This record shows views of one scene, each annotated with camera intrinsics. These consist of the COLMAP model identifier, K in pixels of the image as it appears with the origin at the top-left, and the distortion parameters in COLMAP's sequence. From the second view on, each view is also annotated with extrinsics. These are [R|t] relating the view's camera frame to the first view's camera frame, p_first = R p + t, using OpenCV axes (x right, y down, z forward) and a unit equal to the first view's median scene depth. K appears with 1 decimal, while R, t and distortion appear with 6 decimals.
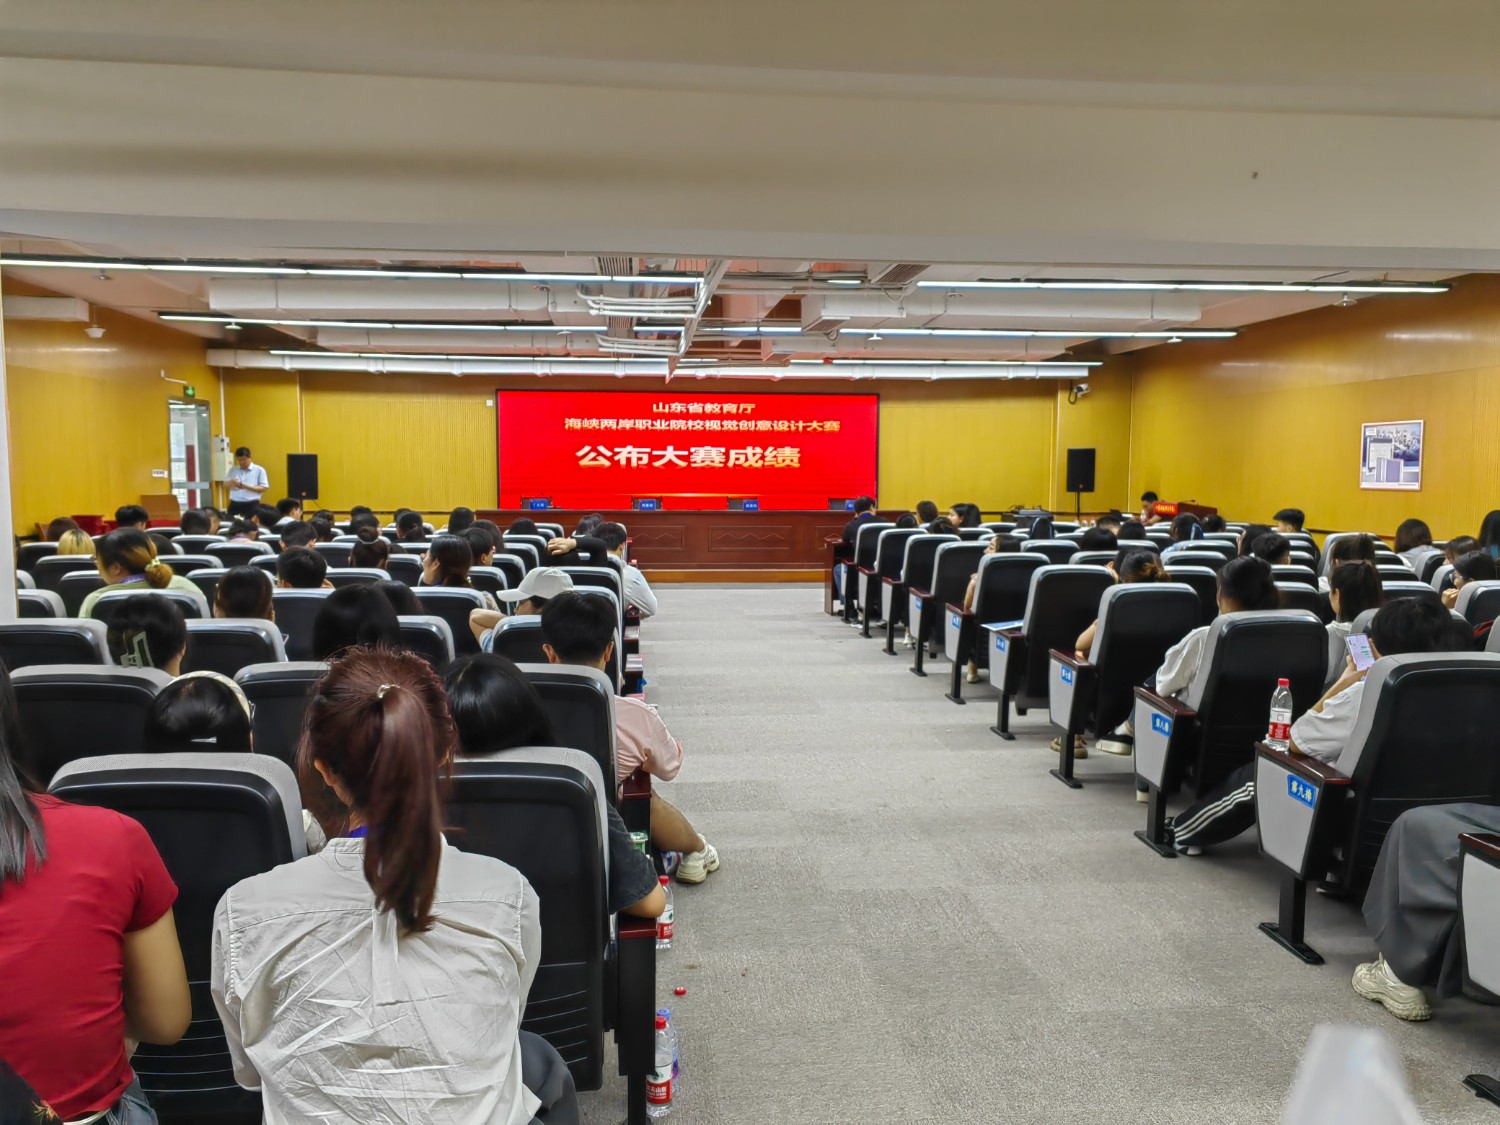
lens RADIAL K [[1155.1, 0, 757.3], [0, 1155.1, 556.8], [0, 0, 1]] dist [0.032228, -0.012763]
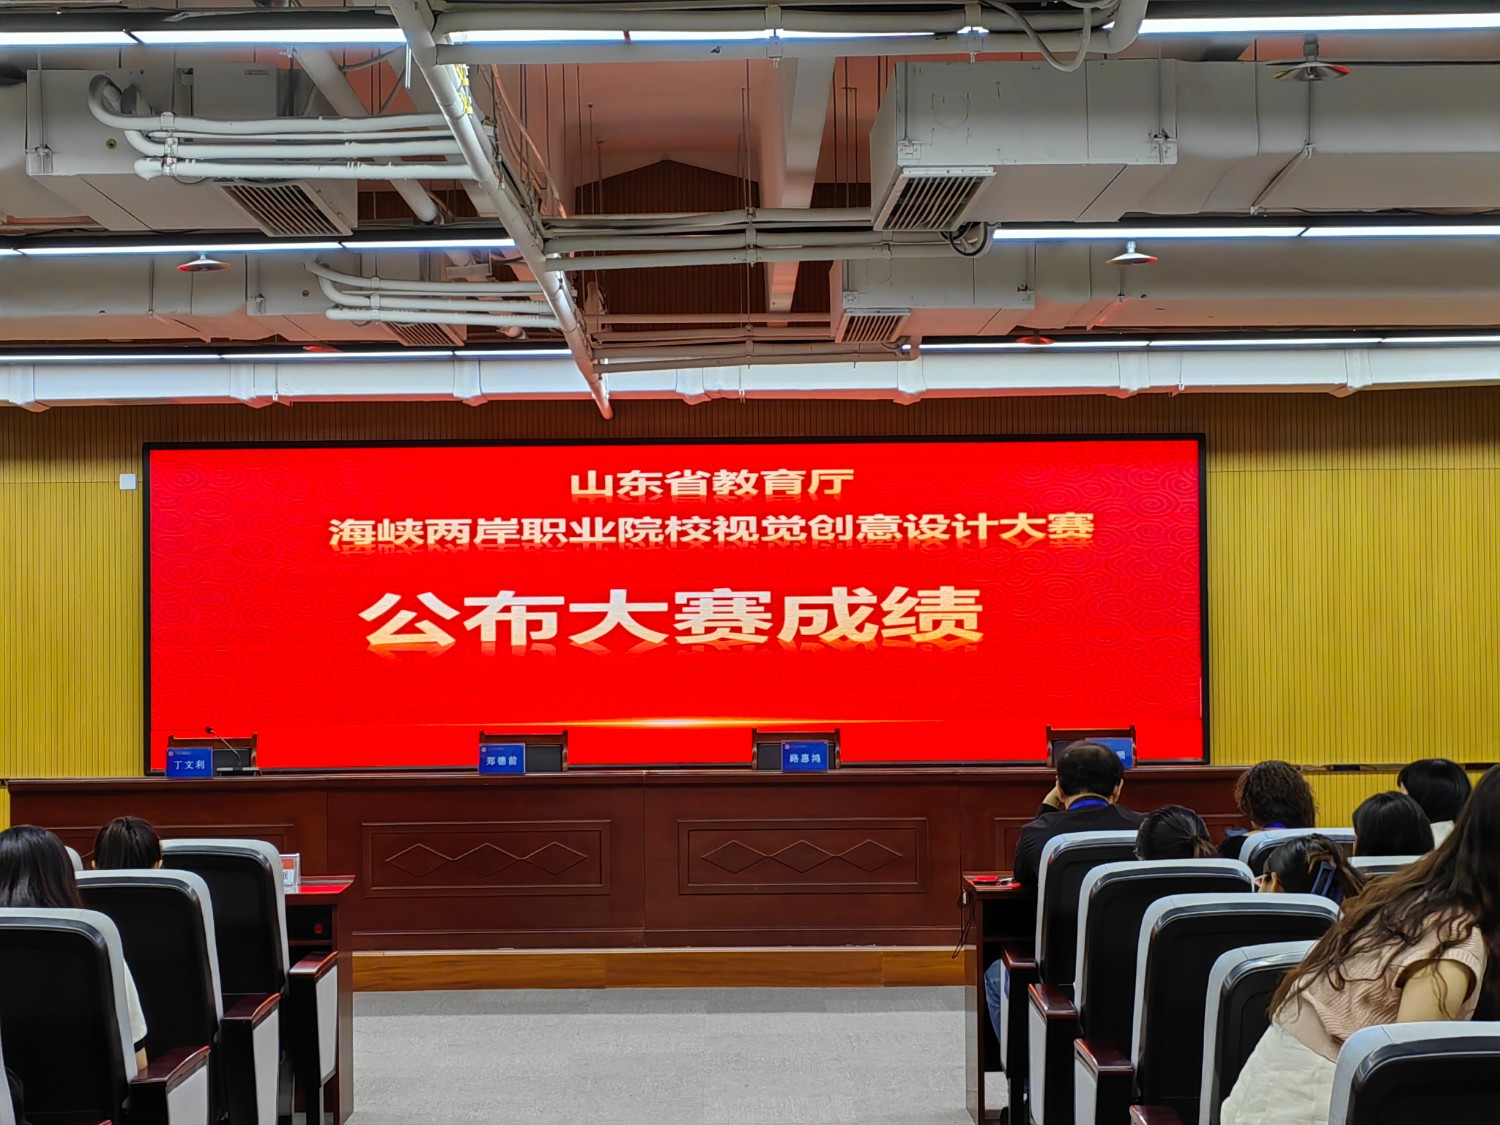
lens RADIAL K [[2710.0, 0, 746.0], [0, 2710.0, 567.3], [0, 0, 1]] dist [0.052696, 0.000000]
pose [[0.995042, -0.017592, -0.097892, 0.047711], [0.007478, 0.994680, -0.102737, -0.015073], [0.099178, 0.101496, 0.989880, 0.161882]]
